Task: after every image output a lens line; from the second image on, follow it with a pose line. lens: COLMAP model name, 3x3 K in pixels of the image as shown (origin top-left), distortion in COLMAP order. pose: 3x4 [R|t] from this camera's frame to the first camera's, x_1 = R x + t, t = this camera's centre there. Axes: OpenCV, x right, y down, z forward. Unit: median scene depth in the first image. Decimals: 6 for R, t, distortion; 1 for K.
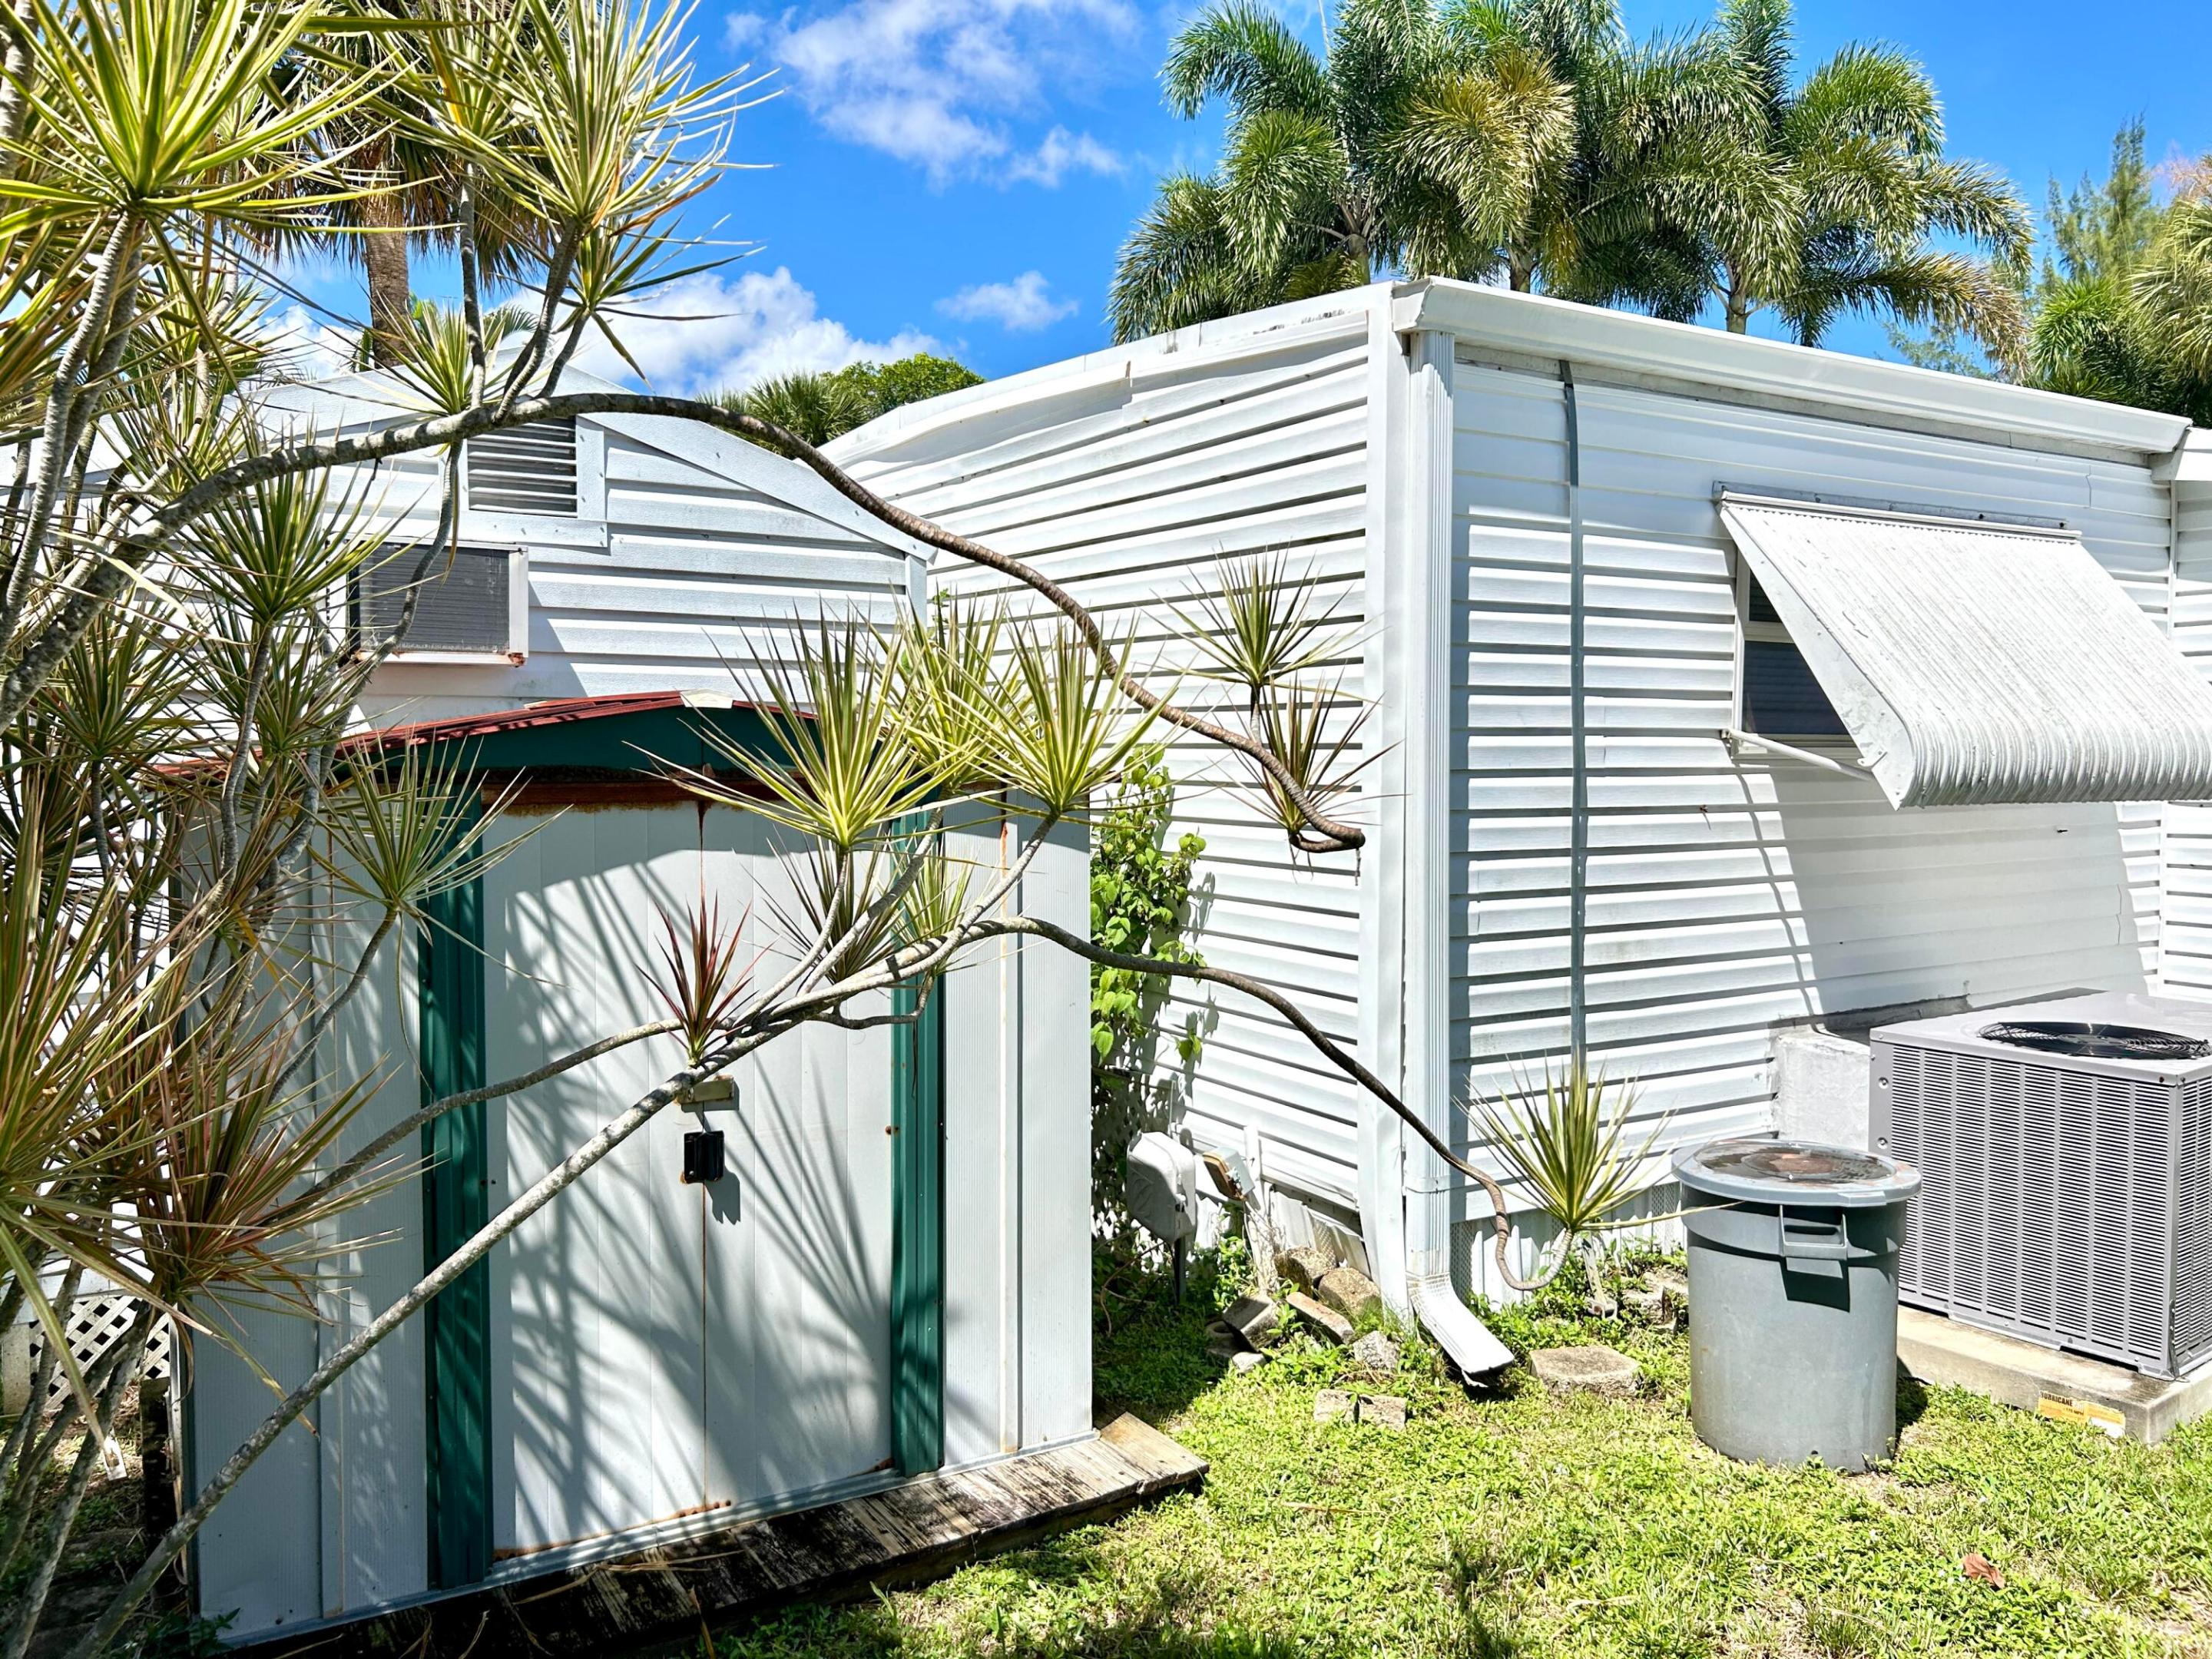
lens RADIAL K [[1679.9, 0, 1120.1], [0, 1679.9, 804.3], [0, 0, 1]] dist [0.066059, -0.072802]
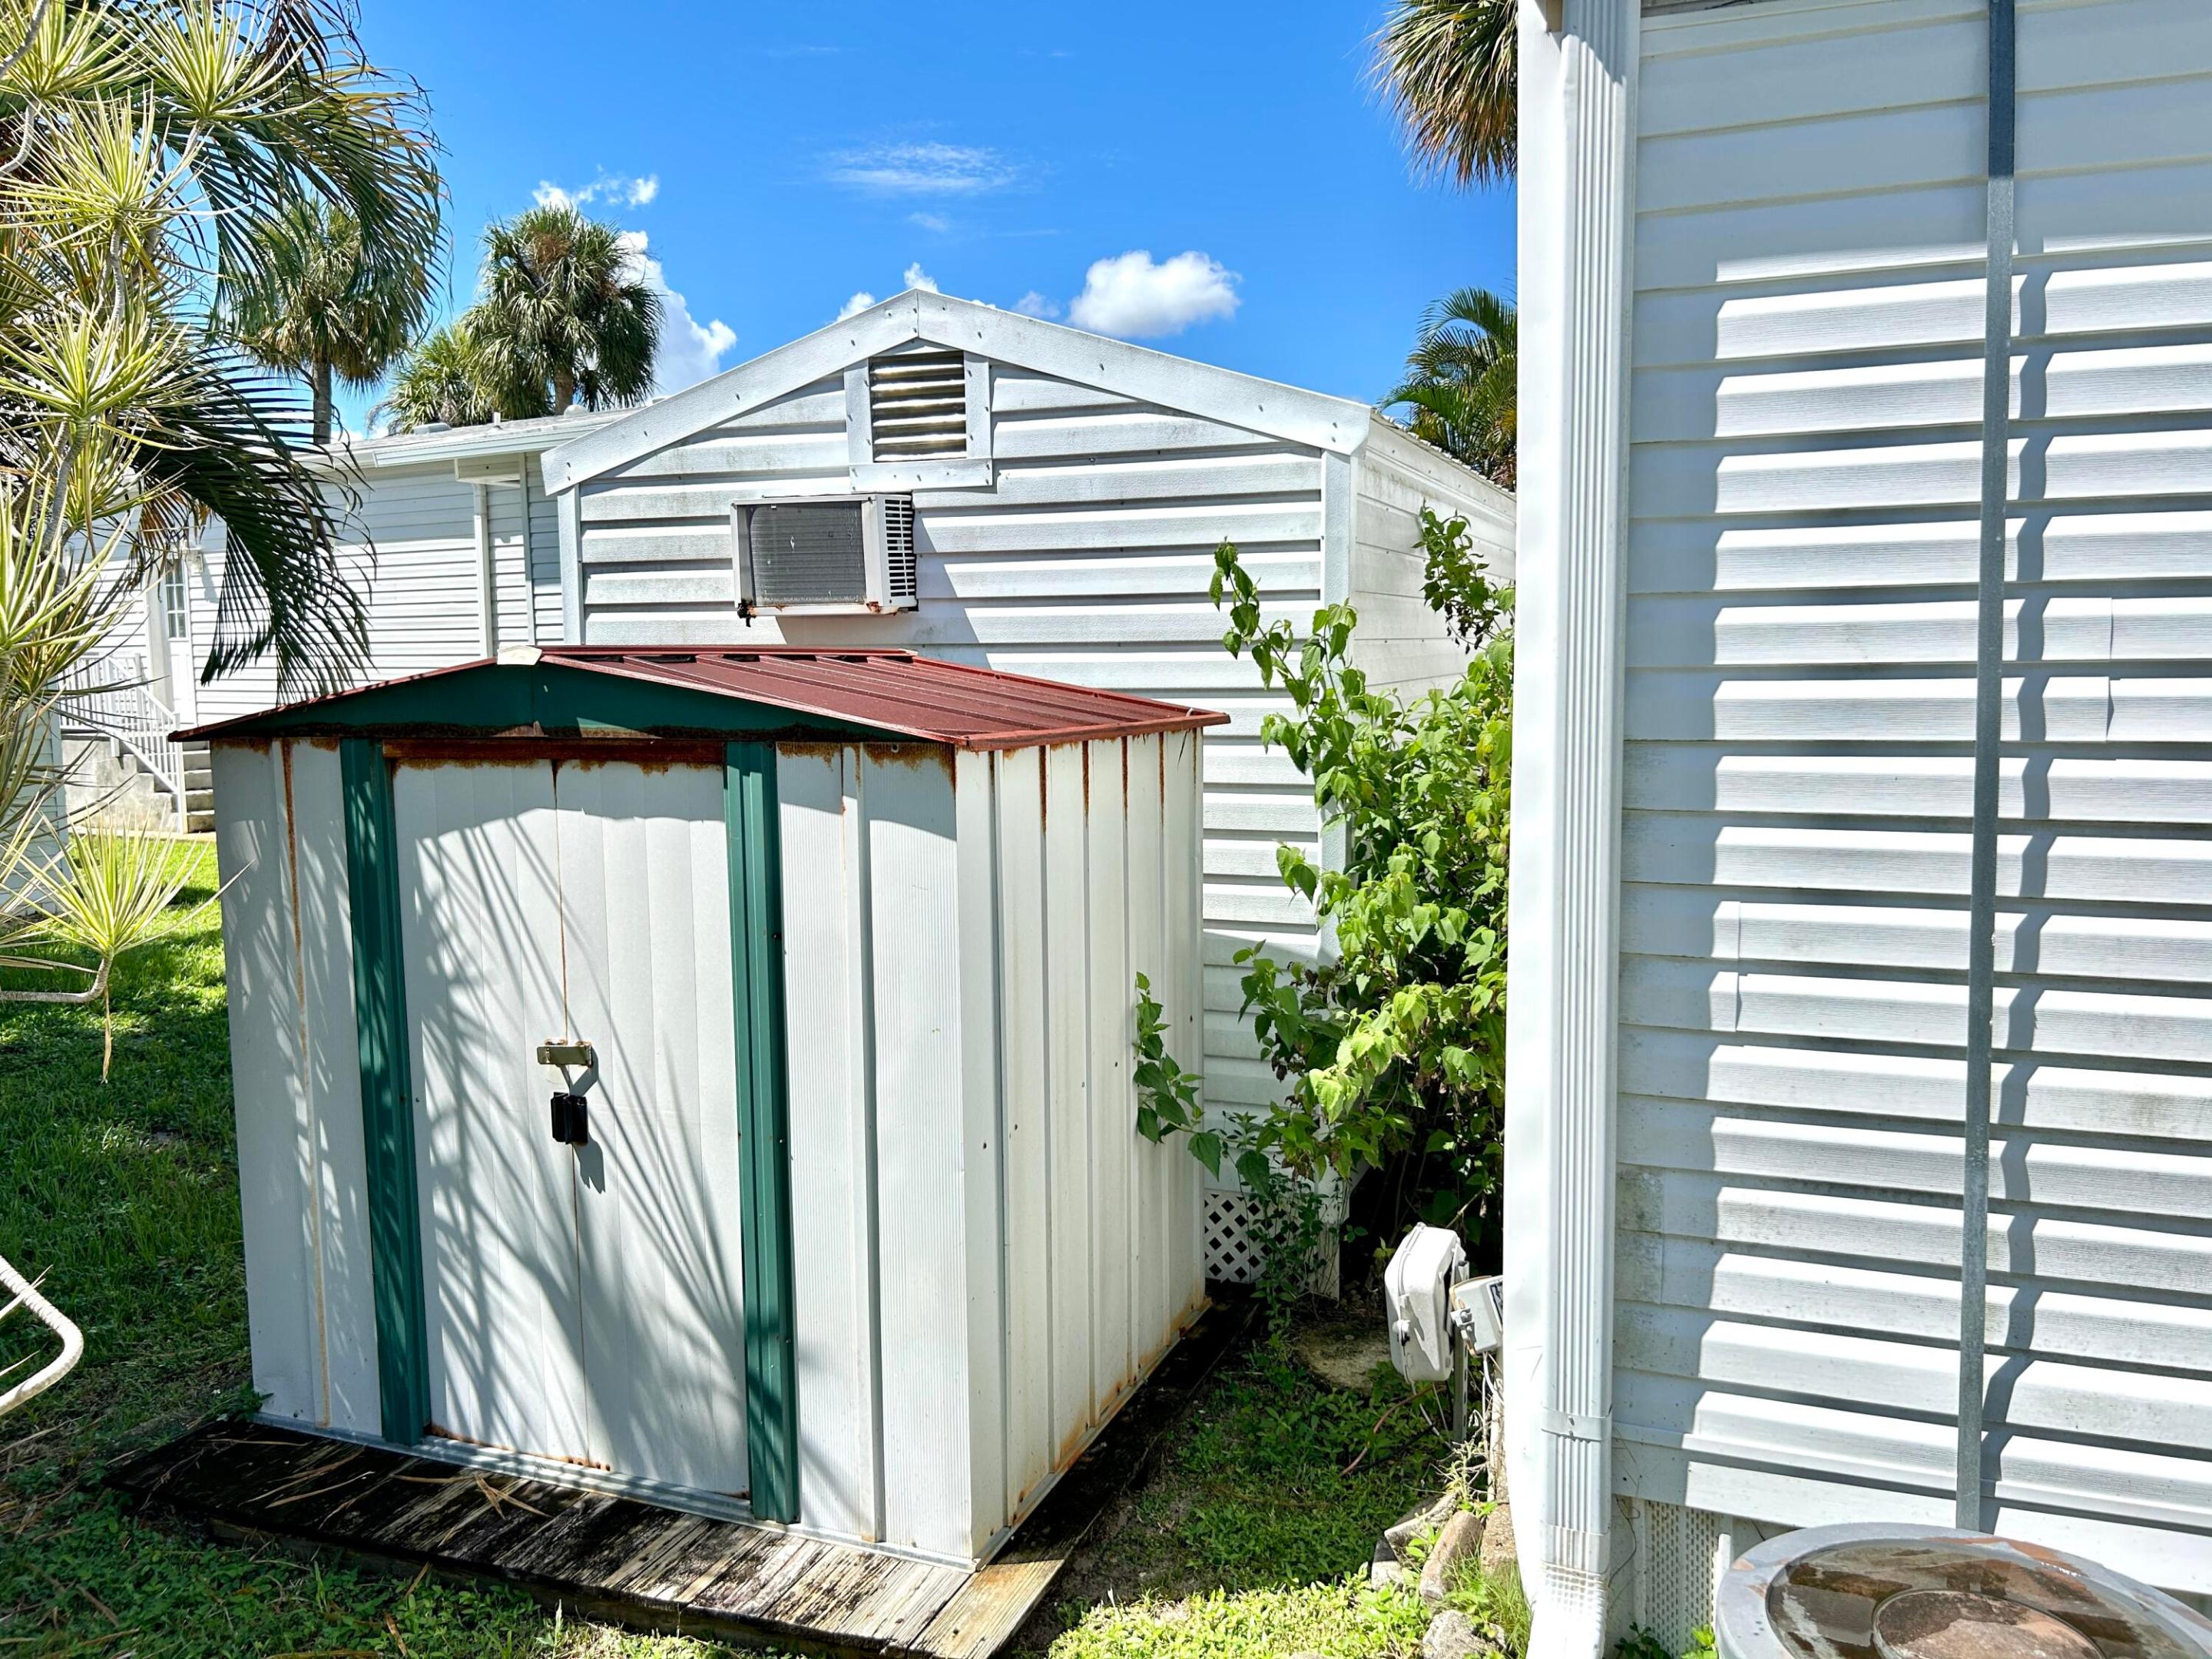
lens RADIAL K [[1693.8, 0, 1106.0], [0, 1693.8, 829.5], [0, 0, 1]] dist [0.044796, -0.002328]
pose [[0.602310, 0.068557, -0.795313, 0.455490], [-0.020827, 0.997316, 0.070197, -0.022618], [0.797991, -0.025716, 0.602121, 0.410358]]
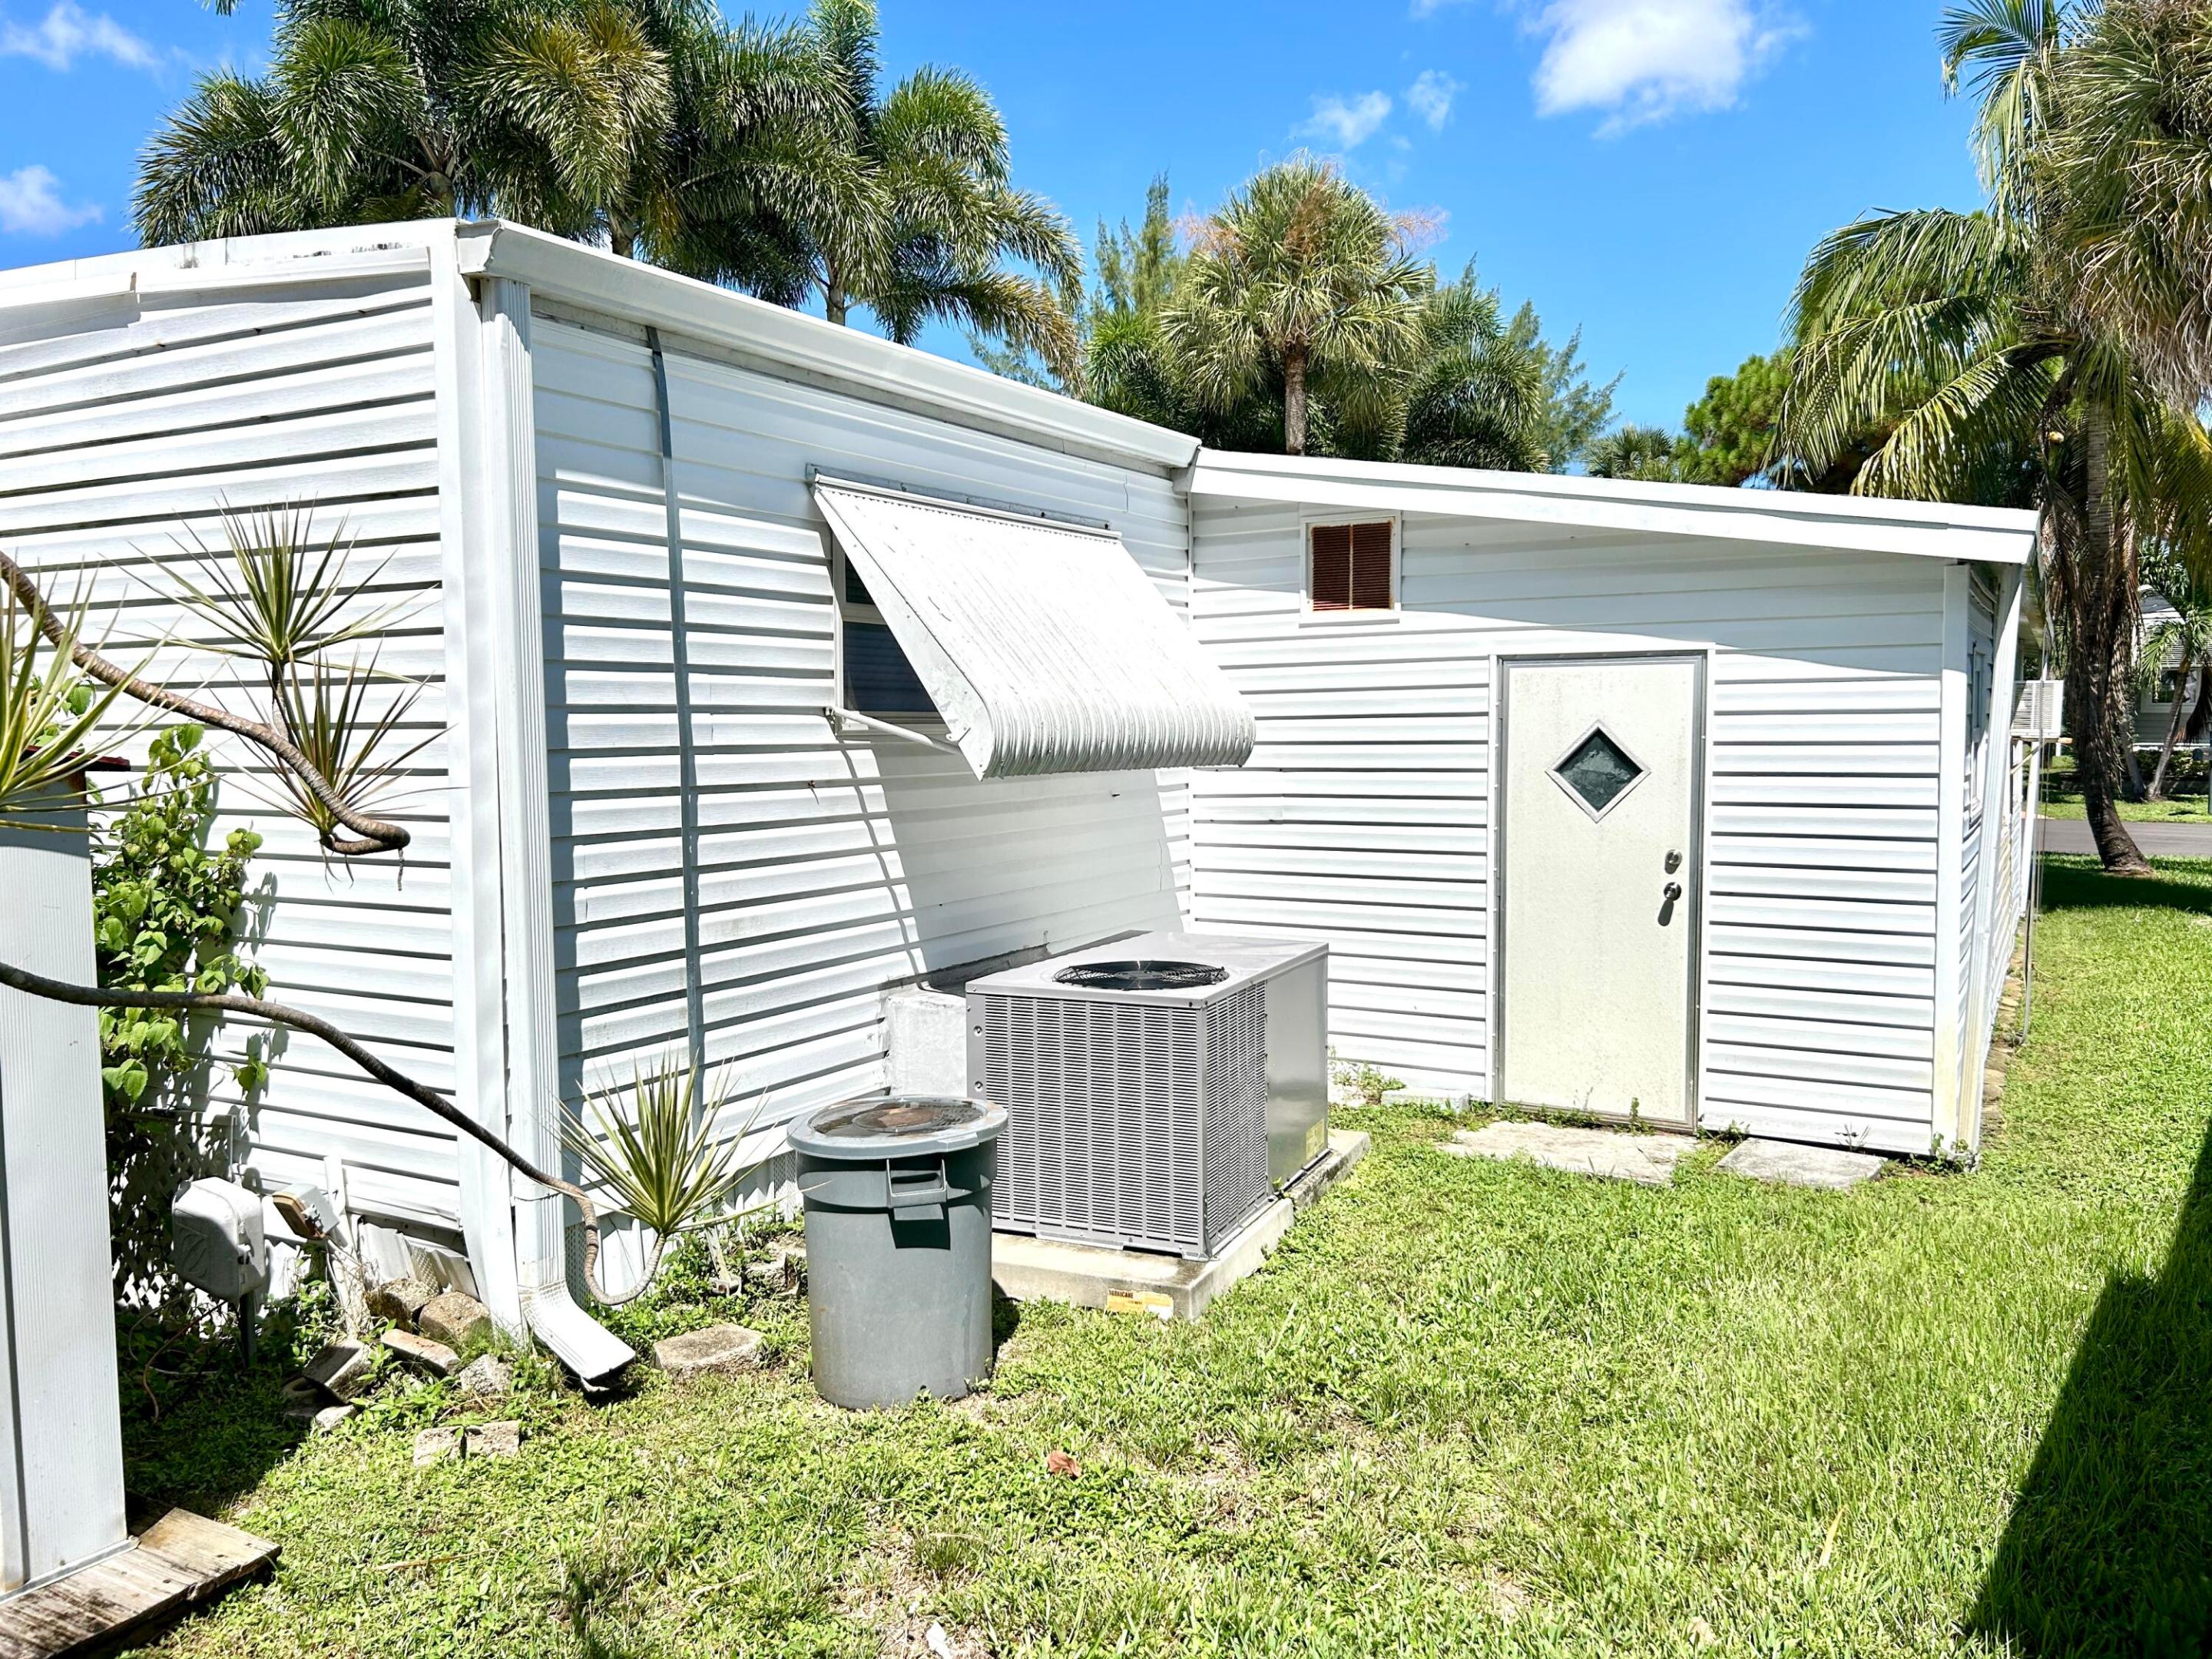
lens RADIAL K [[1679.9, 0, 1120.1], [0, 1679.9, 804.3], [0, 0, 1]] dist [0.066059, -0.072802]
pose [[0.875937, -0.033560, 0.481256, 0.018011], [0.027164, 0.999426, 0.020252, -0.000788], [-0.481660, -0.004667, 0.876346, 0.014986]]
